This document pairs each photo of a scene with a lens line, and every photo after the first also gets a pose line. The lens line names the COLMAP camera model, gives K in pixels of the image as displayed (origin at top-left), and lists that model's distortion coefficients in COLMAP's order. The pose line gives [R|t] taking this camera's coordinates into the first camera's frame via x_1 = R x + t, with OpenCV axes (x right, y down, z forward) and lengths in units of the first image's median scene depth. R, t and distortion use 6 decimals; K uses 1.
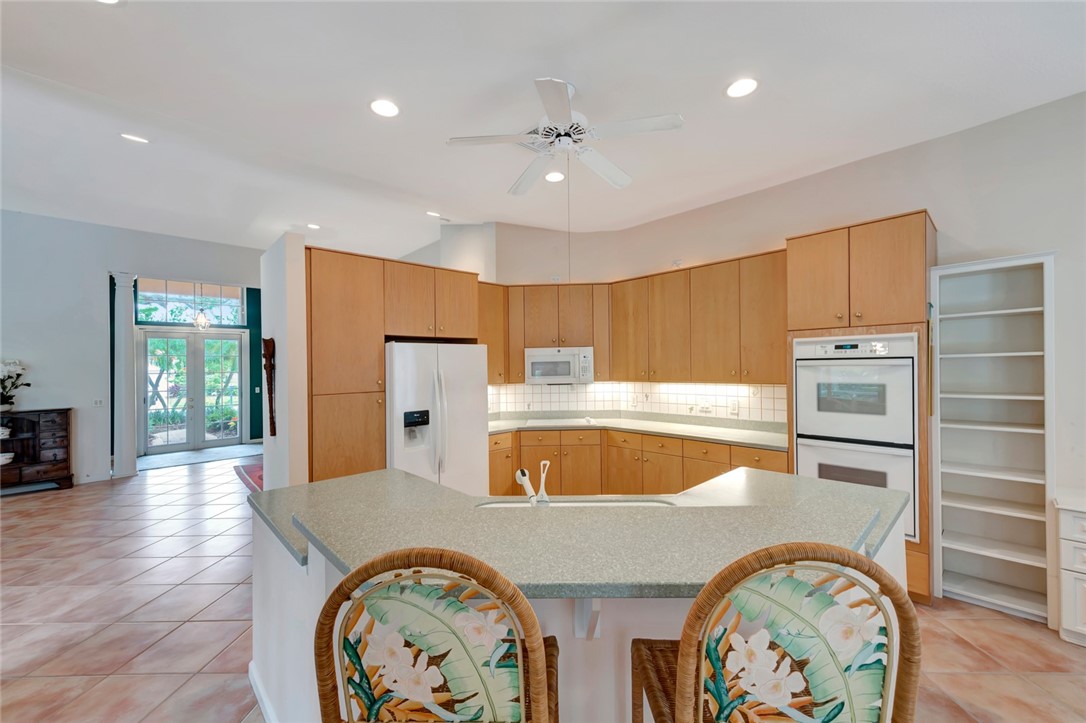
lens RADIAL K [[423.1, 0, 545.2], [0, 423.1, 370.6], [0, 0, 1]] dist [0.000481, -0.000045]
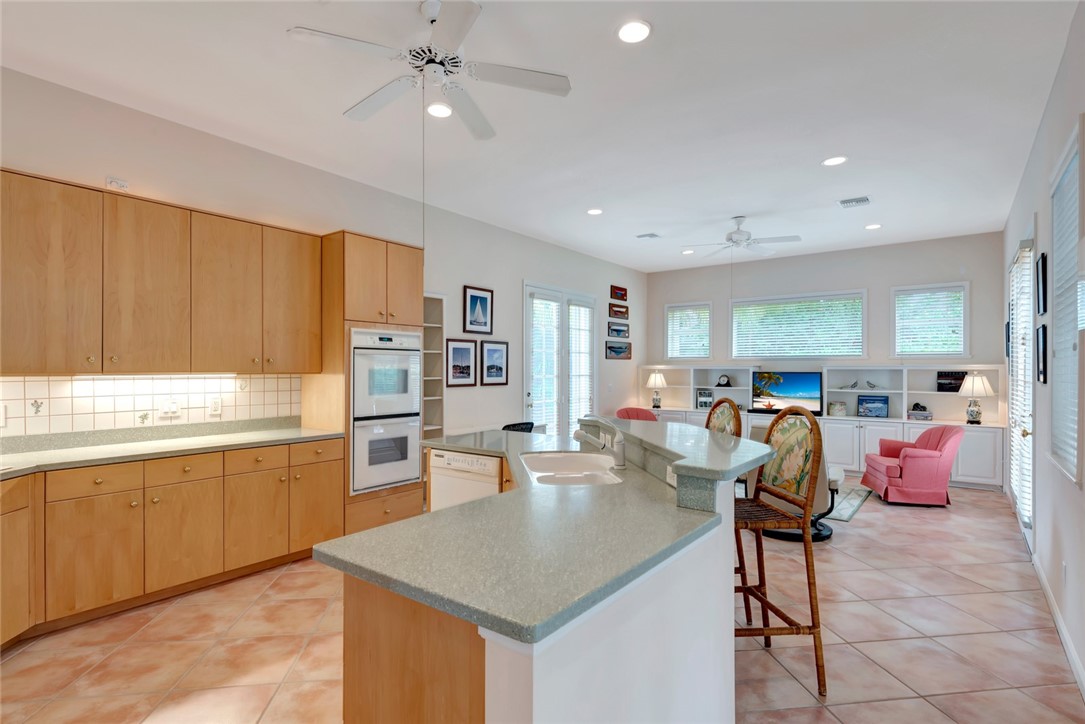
lens RADIAL K [[536.6, 0, 548.5], [0, 536.6, 369.7], [0, 0, 1]] dist [0.003525, 0.000046]
pose [[-0.164449, 0.017153, 0.986236, -0.672277], [0.015851, 0.999766, -0.014745, 0.046636], [-0.986258, 0.013208, -0.164683, 0.610164]]
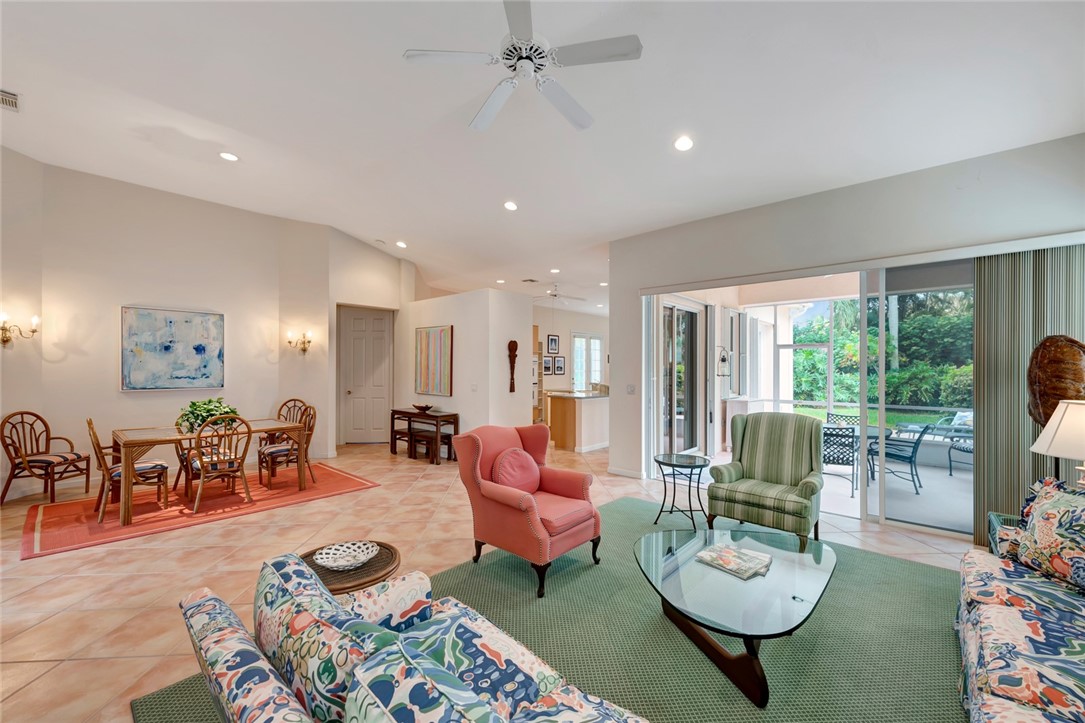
lens RADIAL K [[436.4, 0, 542.3], [0, 436.4, 368.1], [0, 0, 1]] dist [0.000923, 0.000092]
pose [[-0.088911, 0.014503, 0.995934, -2.303741], [0.010679, 0.999850, -0.013606, 0.061871], [-0.995982, 0.009426, -0.089053, 0.929250]]
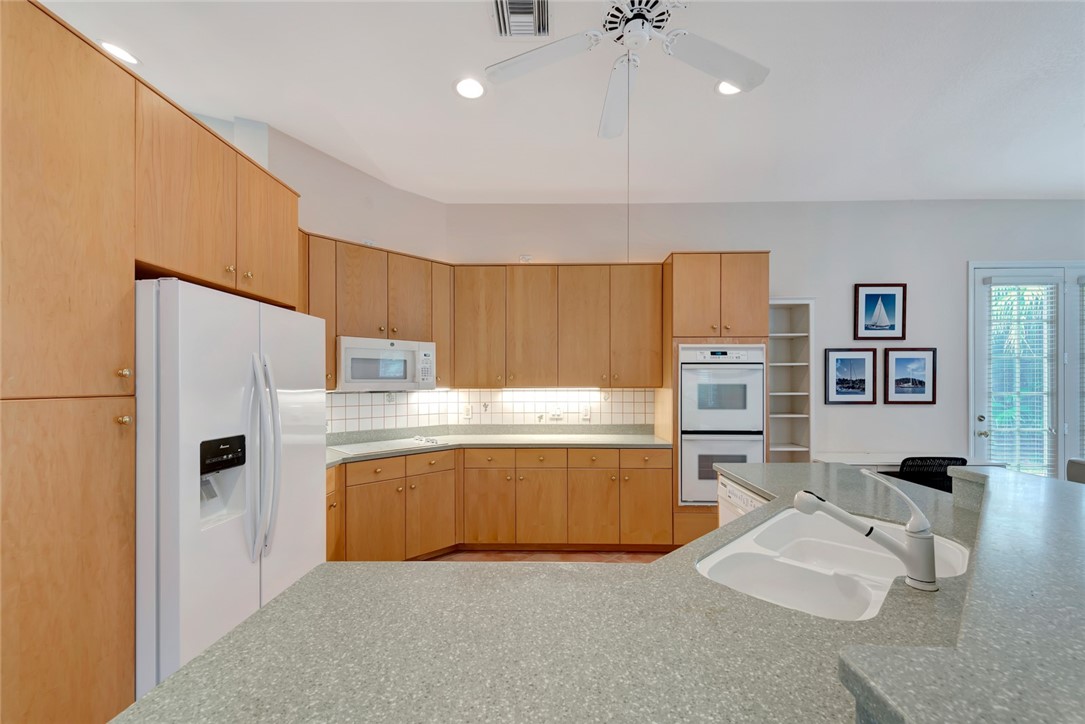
lens RADIAL K [[430.2, 0, 550.0], [0, 430.2, 383.6], [0, 0, 1]] dist [0.013875, -0.000192]
pose [[0.700781, 0.016365, 0.713189, -0.368326], [-0.002334, 0.999784, -0.020649, 0.041874], [-0.713372, 0.012806, 0.700668, 0.377647]]
